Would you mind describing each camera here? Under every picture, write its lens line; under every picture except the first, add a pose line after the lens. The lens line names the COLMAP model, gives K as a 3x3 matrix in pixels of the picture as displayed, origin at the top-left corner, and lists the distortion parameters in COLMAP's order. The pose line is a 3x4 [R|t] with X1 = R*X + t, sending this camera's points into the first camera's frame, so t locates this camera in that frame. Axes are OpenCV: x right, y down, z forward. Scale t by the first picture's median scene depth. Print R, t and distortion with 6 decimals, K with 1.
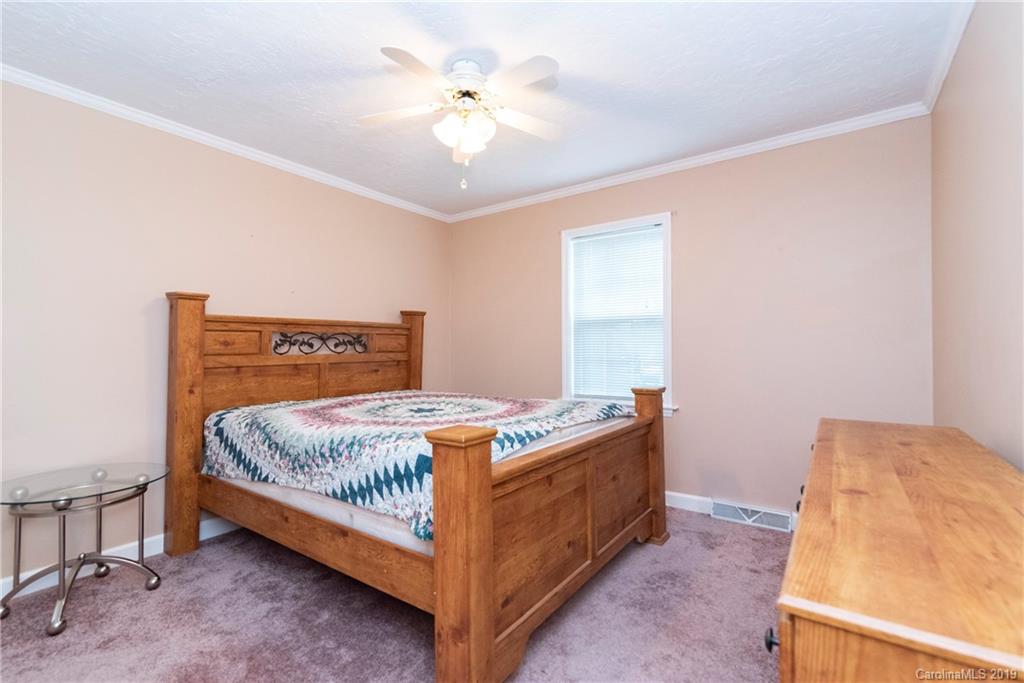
lens RADIAL K [[443.9, 0, 500.2], [0, 443.9, 344.3], [0, 0, 1]] dist [0.011278, -0.000122]
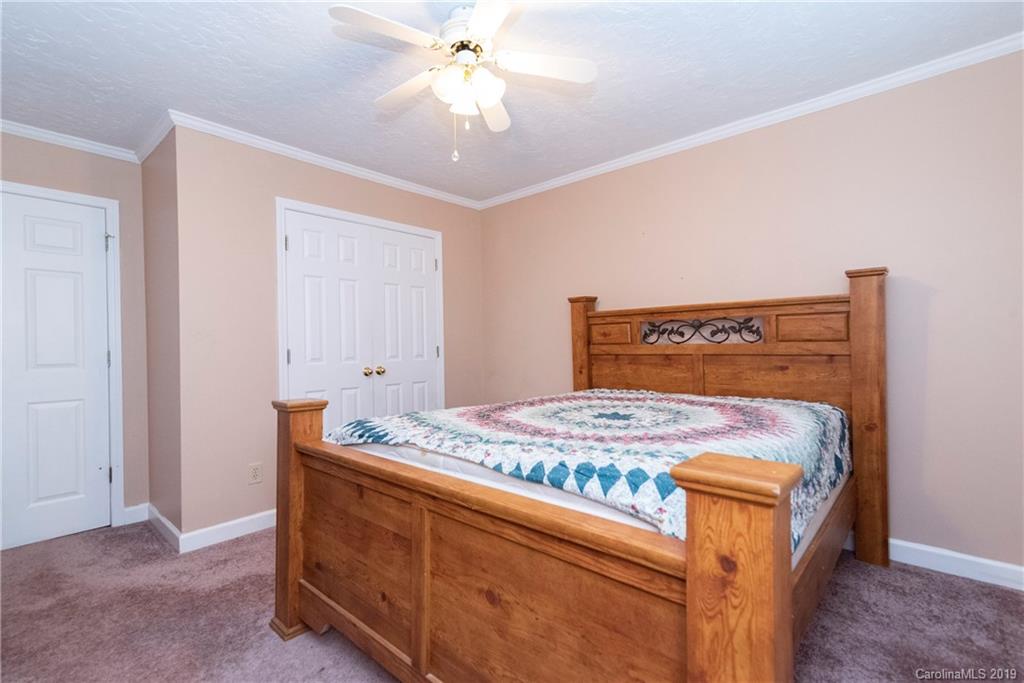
lens RADIAL K [[443.9, 0, 500.2], [0, 443.9, 344.3], [0, 0, 1]] dist [0.011278, -0.000122]
pose [[-0.089477, 0.013862, -0.995892, 0.506551], [0.029953, 0.999488, 0.011221, 0.001888], [0.995538, -0.028826, -0.089847, 0.708157]]
